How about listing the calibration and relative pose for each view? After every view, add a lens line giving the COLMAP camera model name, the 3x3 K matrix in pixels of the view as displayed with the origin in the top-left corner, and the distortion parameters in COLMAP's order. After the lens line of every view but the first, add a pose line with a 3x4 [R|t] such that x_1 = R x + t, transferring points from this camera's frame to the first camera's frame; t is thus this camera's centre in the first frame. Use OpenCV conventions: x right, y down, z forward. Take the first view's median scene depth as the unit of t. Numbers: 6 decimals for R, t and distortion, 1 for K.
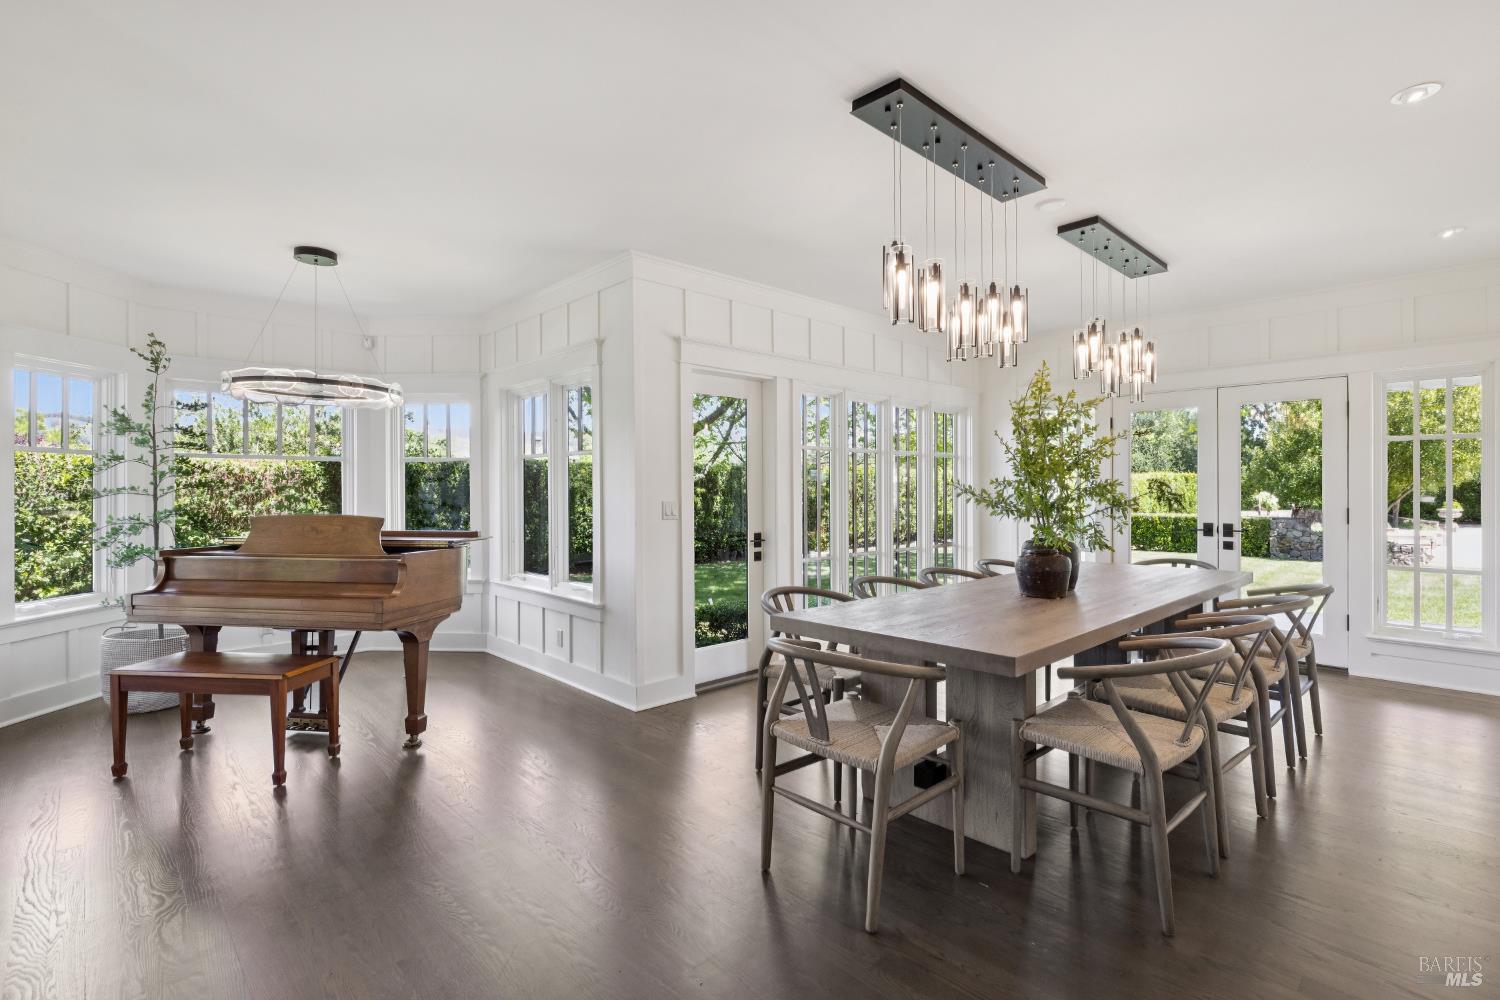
lens RADIAL K [[723.5, 0, 747.5], [0, 723.5, 500.9], [0, 0, 1]] dist [-0.004937, -0.000495]
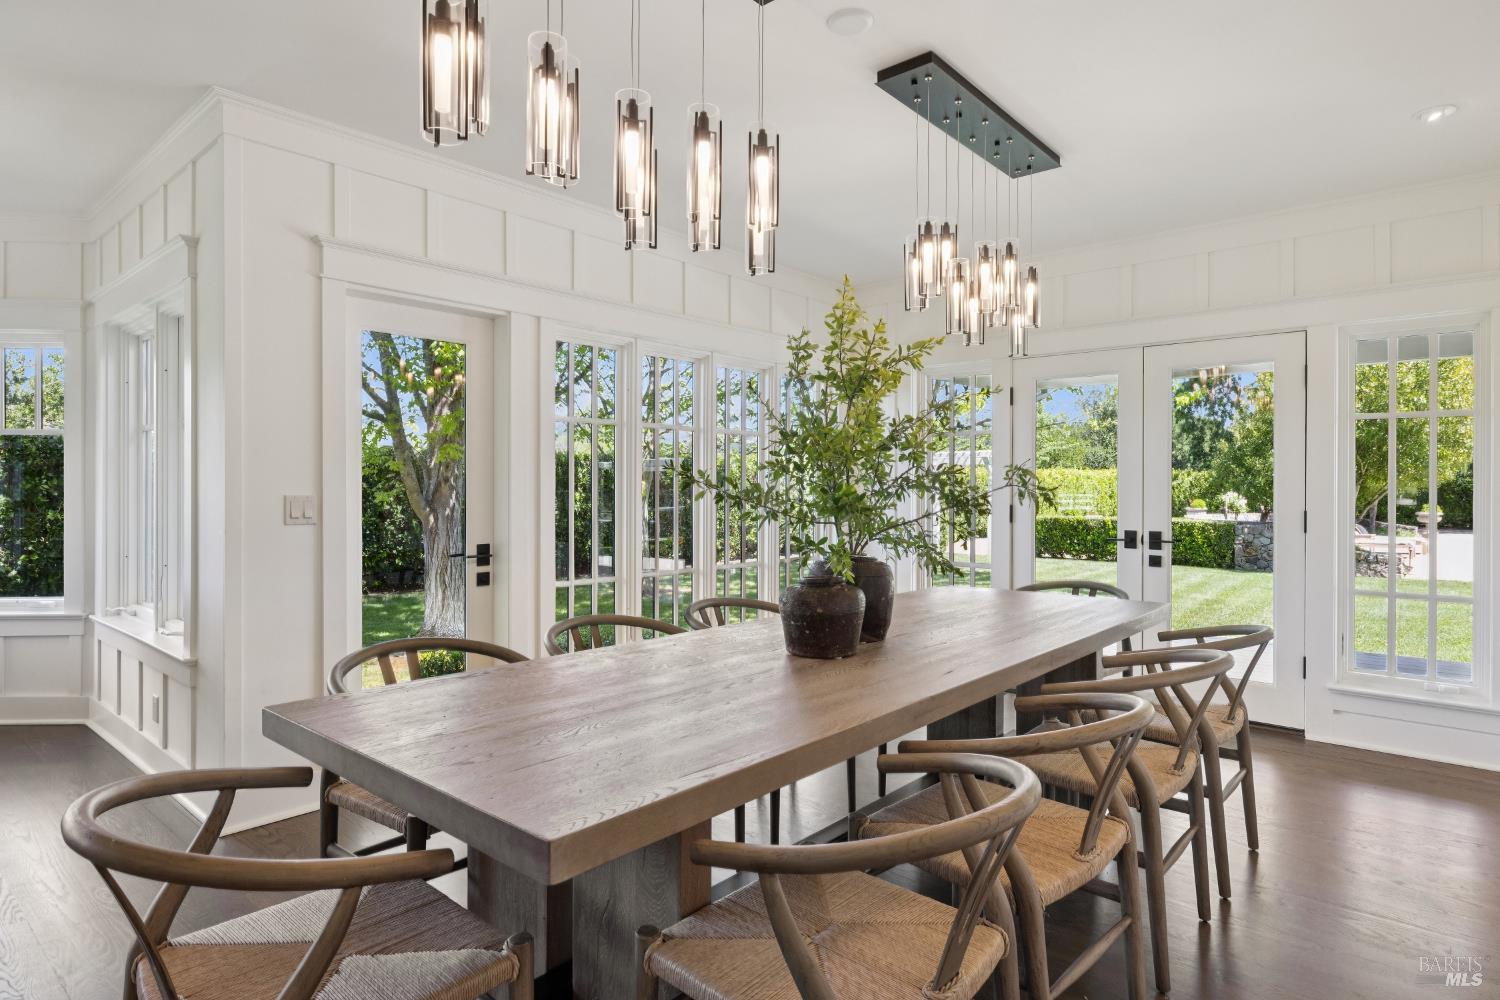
lens RADIAL K [[854.1, 0, 749.3], [0, 854.1, 498.1], [0, 0, 1]] dist [-0.003805, 0.002736]
pose [[0.994913, 0.005507, 0.100584, 0.179488], [-0.005311, 0.999983, -0.002222, 0.001958], [-0.100594, 0.001677, 0.994926, 0.189466]]
